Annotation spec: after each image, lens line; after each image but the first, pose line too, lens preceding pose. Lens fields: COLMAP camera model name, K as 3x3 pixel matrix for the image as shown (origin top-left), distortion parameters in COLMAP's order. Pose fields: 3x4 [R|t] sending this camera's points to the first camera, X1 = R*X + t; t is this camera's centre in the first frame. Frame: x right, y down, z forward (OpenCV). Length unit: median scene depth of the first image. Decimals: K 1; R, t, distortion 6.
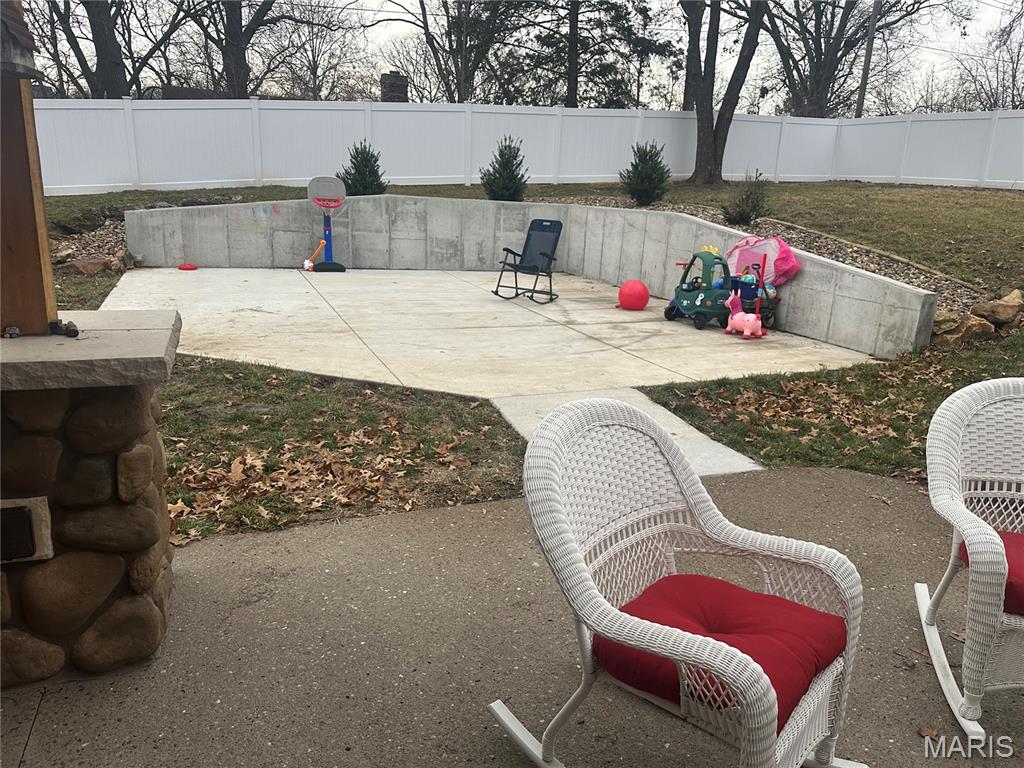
lens RADIAL K [[711.4, 0, 511.9], [0, 711.4, 390.5], [0, 0, 1]] dist [0.019417, -0.035766]
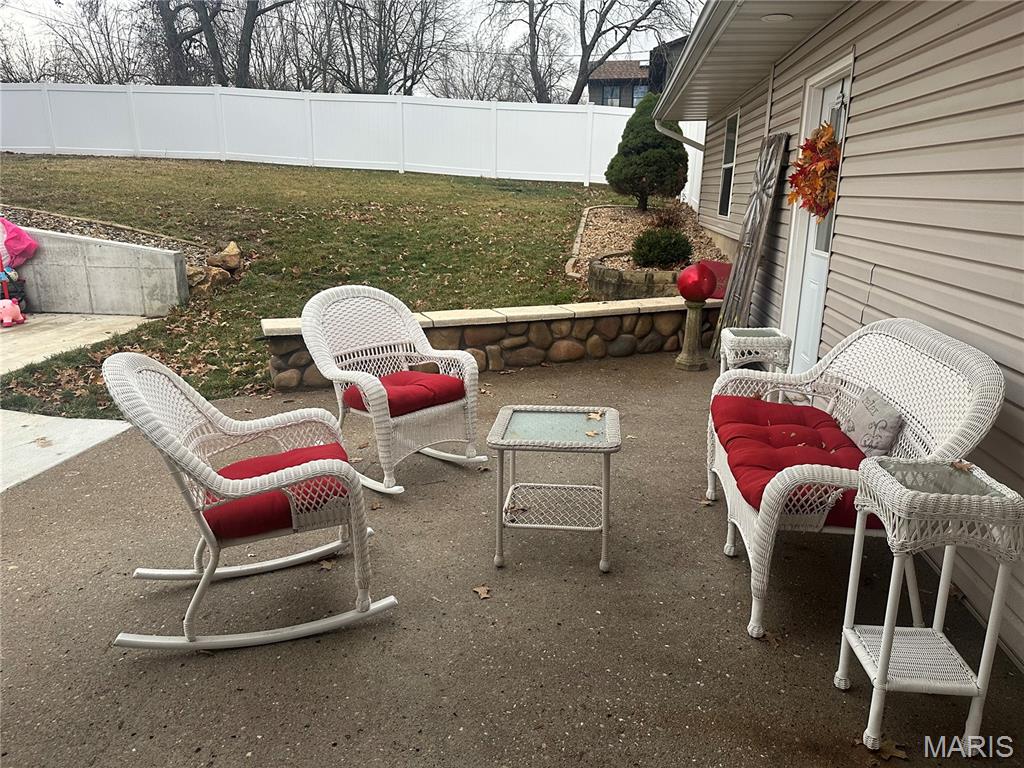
lens RADIAL K [[711.4, 0, 511.9], [0, 711.4, 390.5], [0, 0, 1]] dist [0.019417, -0.035766]
pose [[0.491238, -0.282483, 0.823947, -0.152266], [0.249358, 0.951967, 0.177707, 0.006024], [-0.834569, 0.118161, 0.538082, -0.045221]]
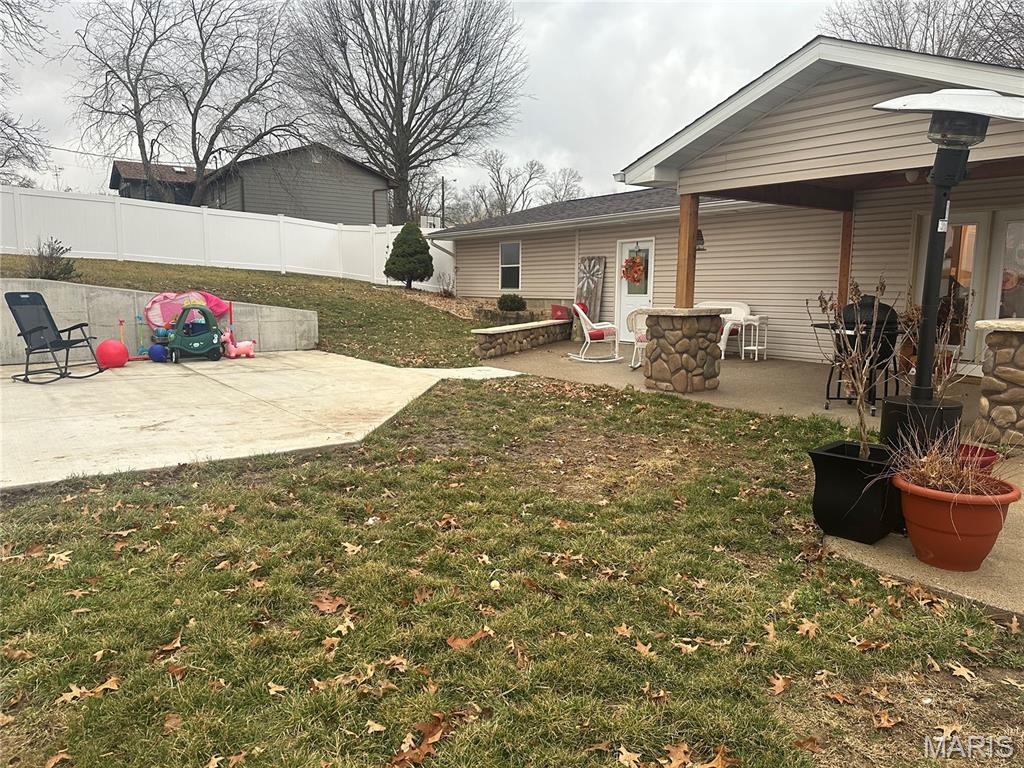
lens RADIAL K [[711.4, 0, 511.9], [0, 711.4, 390.5], [0, 0, 1]] dist [0.019417, -0.035766]
pose [[-0.285357, -0.195434, 0.938284, -1.338588], [0.235344, 0.934727, 0.266267, -0.302725], [-0.929077, 0.296801, -0.220737, 0.929029]]
